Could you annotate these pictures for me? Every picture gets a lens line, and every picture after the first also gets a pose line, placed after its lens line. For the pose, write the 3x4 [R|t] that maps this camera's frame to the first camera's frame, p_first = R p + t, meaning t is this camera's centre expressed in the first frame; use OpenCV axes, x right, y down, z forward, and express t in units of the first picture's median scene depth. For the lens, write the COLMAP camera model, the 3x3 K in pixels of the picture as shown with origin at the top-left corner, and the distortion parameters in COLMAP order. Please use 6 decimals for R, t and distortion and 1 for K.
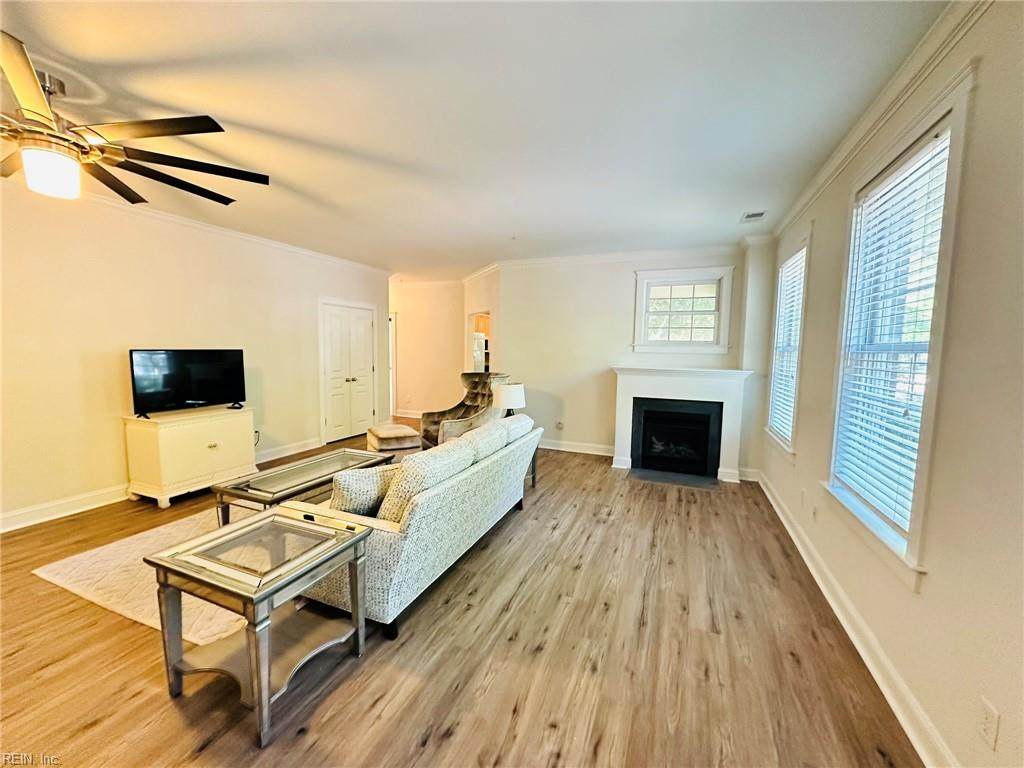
lens RADIAL K [[410.5, 0, 514.4], [0, 410.5, 376.7], [0, 0, 1]] dist [0.010945, -0.008217]
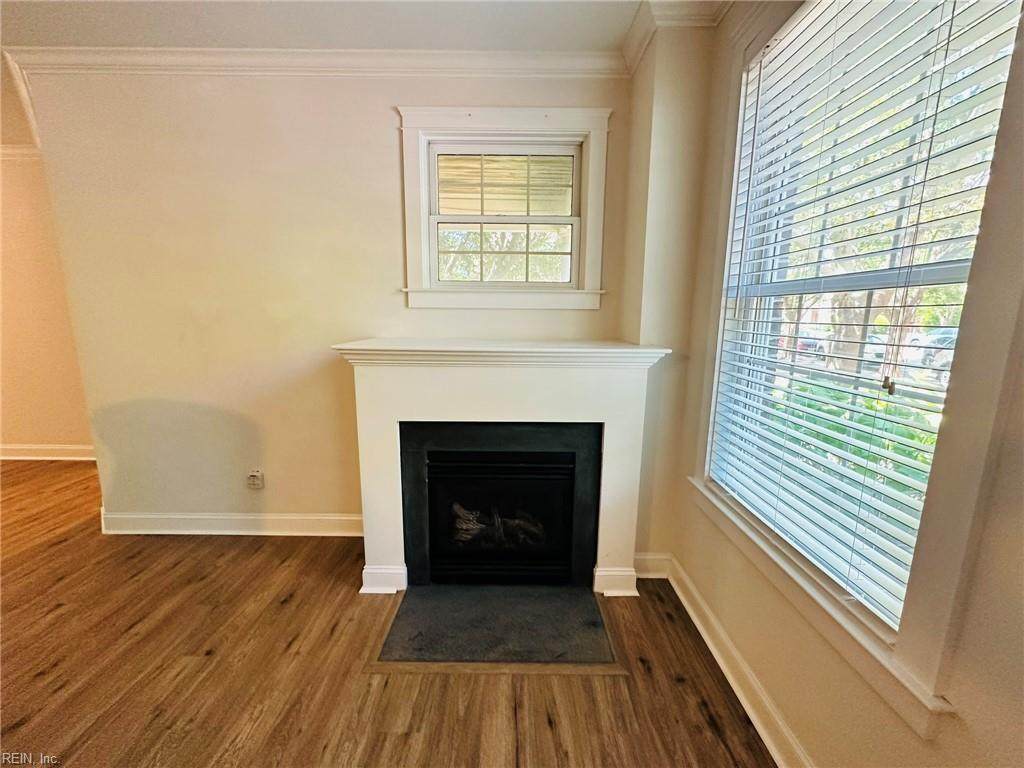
lens RADIAL K [[410.5, 0, 514.4], [0, 410.5, 376.7], [0, 0, 1]] dist [0.010945, -0.008217]
pose [[0.924211, -0.072407, 0.374955, 0.244690], [0.037224, 0.994266, 0.100249, -0.028878], [-0.380064, -0.078694, 0.921607, 0.594216]]
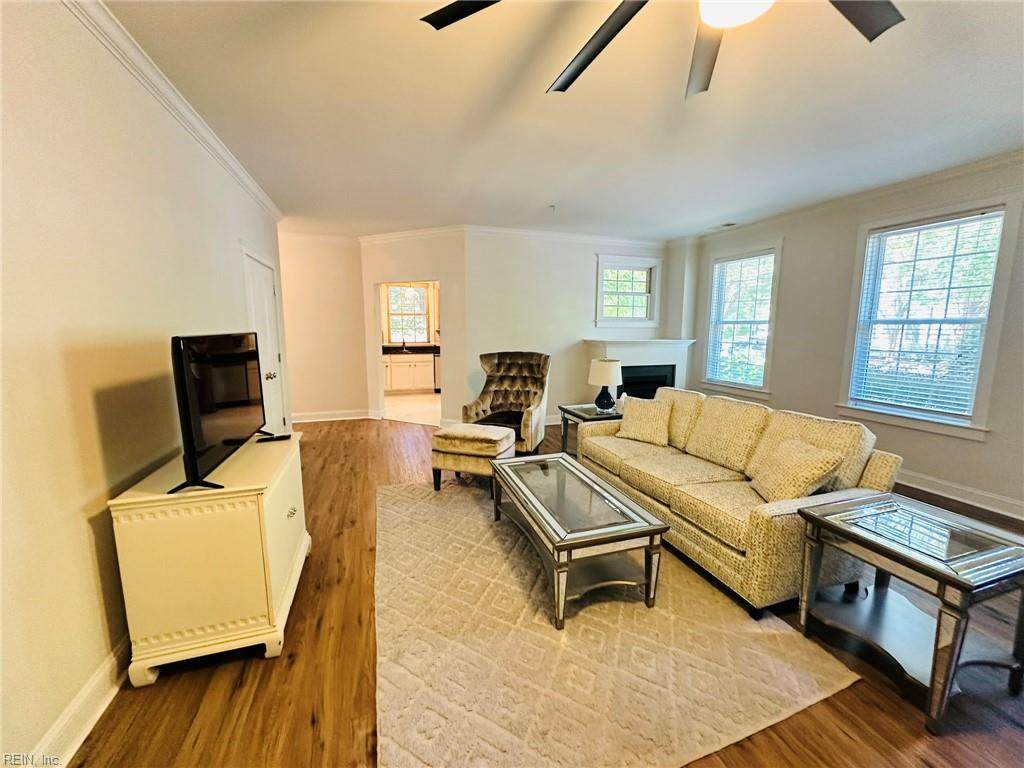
lens RADIAL K [[410.5, 0, 514.4], [0, 410.5, 376.7], [0, 0, 1]] dist [0.010945, -0.008217]
pose [[0.756218, -0.094534, 0.647454, -0.665225], [0.055393, 0.995205, 0.080611, -0.030060], [-0.651971, -0.025095, 0.757829, 0.315596]]
